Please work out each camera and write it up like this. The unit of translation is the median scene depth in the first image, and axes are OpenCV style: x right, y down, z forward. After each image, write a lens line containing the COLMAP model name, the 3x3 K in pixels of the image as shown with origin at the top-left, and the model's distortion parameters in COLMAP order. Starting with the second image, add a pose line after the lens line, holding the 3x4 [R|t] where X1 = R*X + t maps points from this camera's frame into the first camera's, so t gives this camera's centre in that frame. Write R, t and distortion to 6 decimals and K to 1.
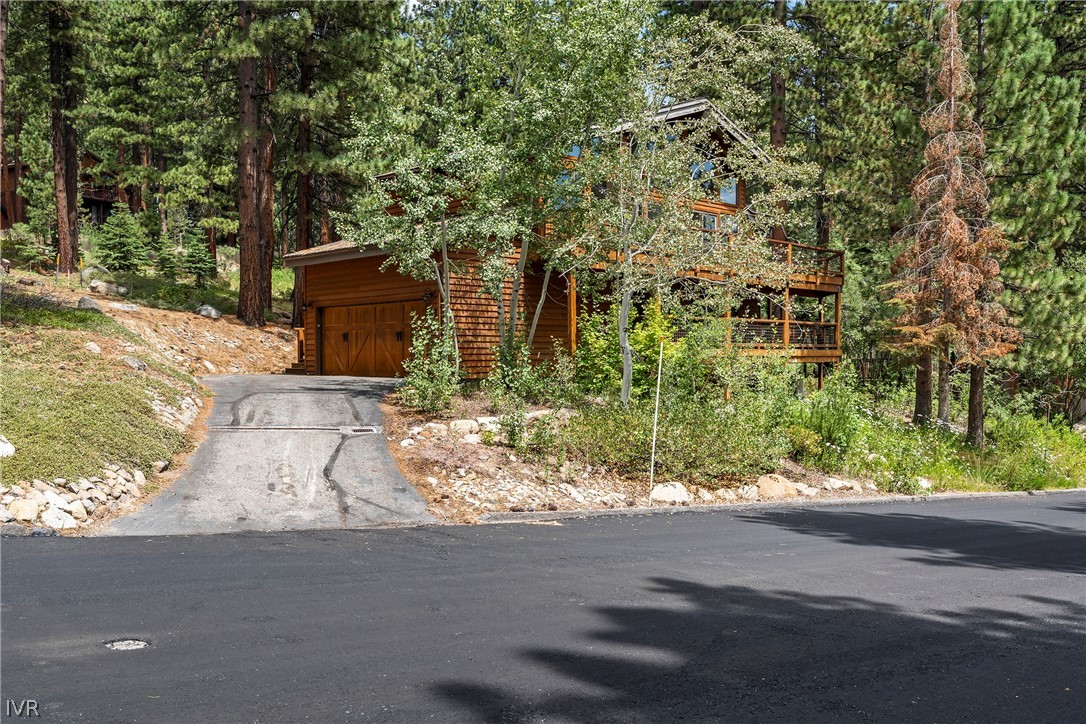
lens RADIAL K [[890.7, 0, 541.4], [0, 890.7, 358.6], [0, 0, 1]] dist [0.012143, 0.005354]
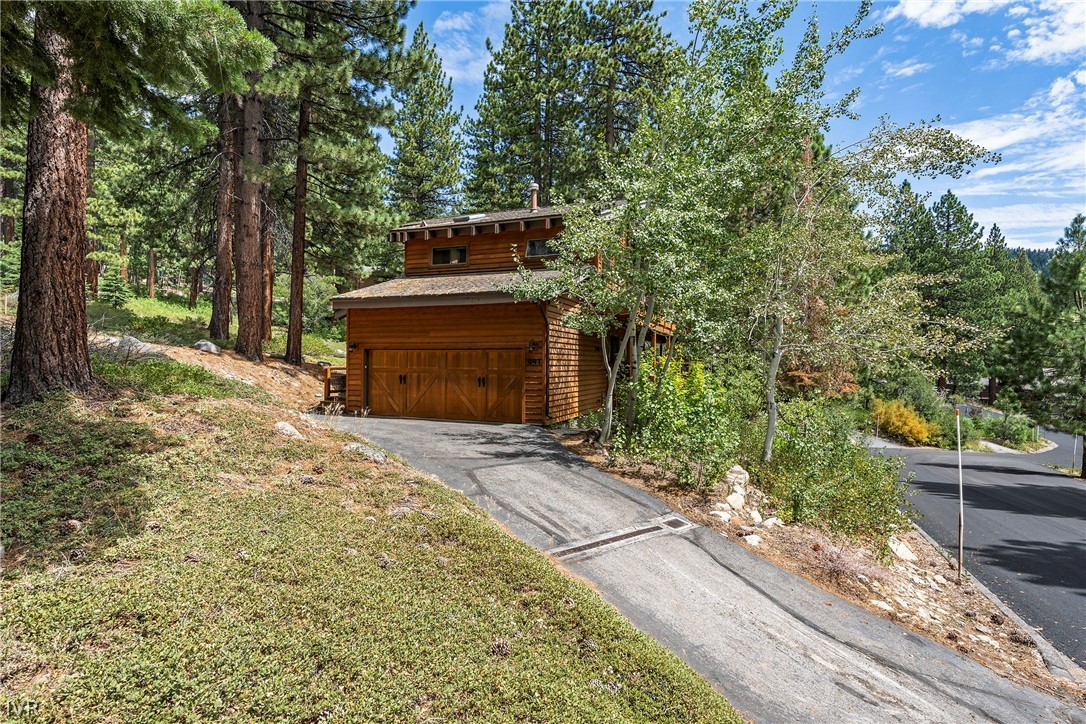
lens RADIAL K [[543.4, 0, 543.8], [0, 543.4, 361.2], [0, 0, 1]] dist [-0.001553, -0.000083]
pose [[0.919434, 0.009679, 0.393124, -0.323099], [-0.007734, 0.999949, -0.006531, -0.043086], [-0.393167, 0.002964, 0.919462, 0.357254]]
